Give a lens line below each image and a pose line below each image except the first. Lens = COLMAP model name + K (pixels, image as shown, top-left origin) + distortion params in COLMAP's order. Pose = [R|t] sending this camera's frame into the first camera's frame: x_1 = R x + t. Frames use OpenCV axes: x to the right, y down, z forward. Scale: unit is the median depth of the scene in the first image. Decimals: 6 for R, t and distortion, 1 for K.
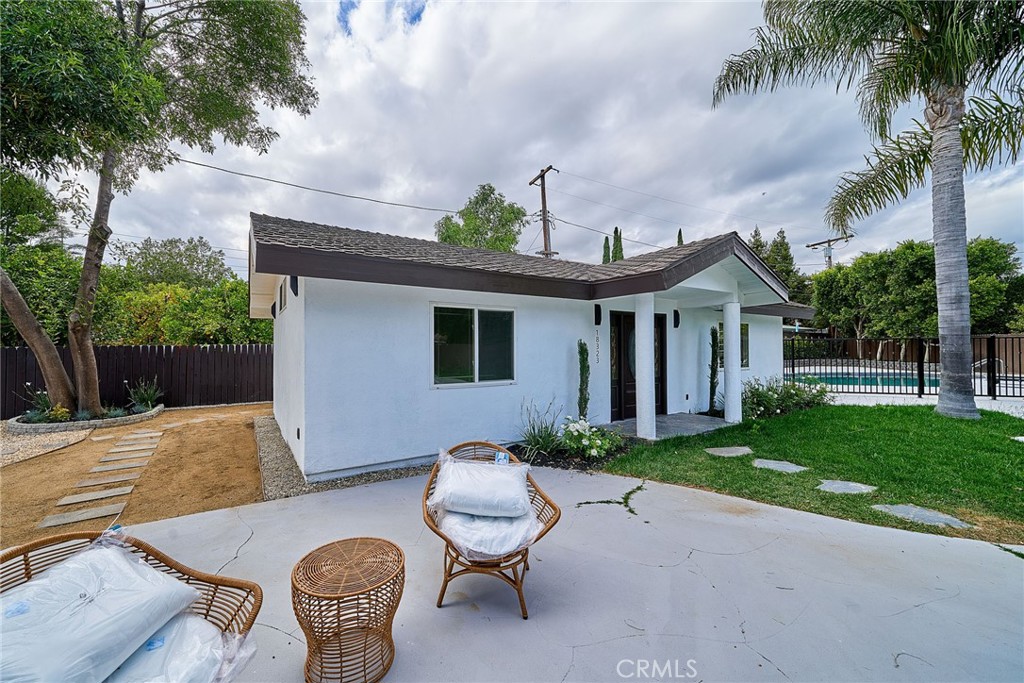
lens RADIAL K [[350.4, 0, 517.1], [0, 350.4, 344.1], [0, 0, 1]] dist [0.000674, -0.000911]
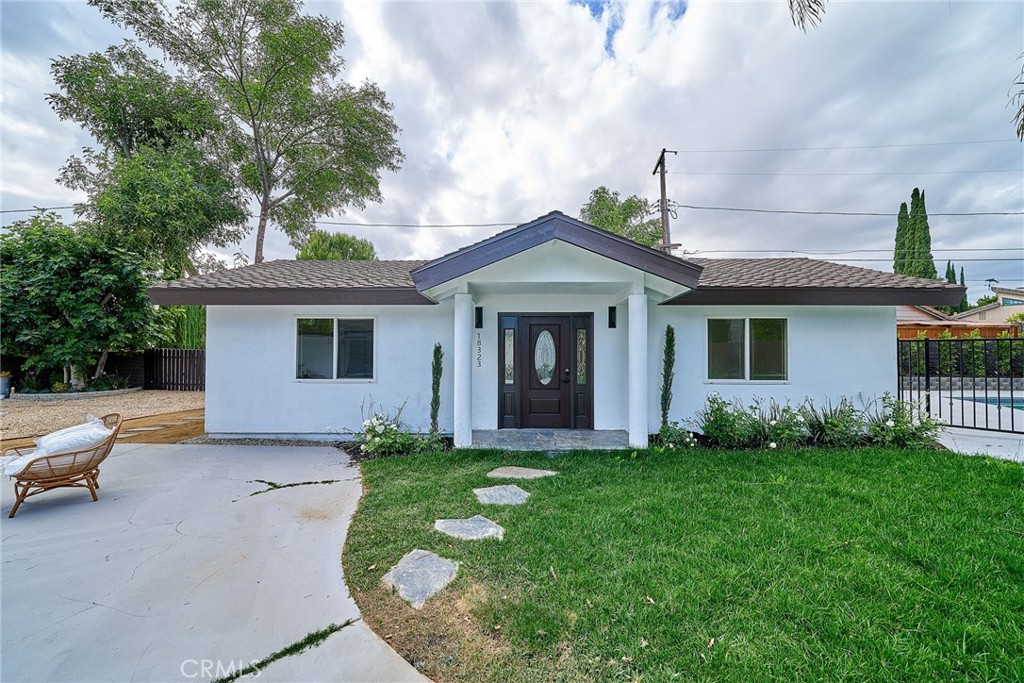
lens RADIAL K [[350.4, 0, 548.3], [0, 350.4, 344.7], [0, 0, 1]] dist [0.000674, -0.000911]
pose [[0.873883, -0.005645, -0.486103, 1.152883], [0.001310, 0.999956, -0.009257, 0.002851], [0.486134, 0.007453, 0.873852, 0.307584]]
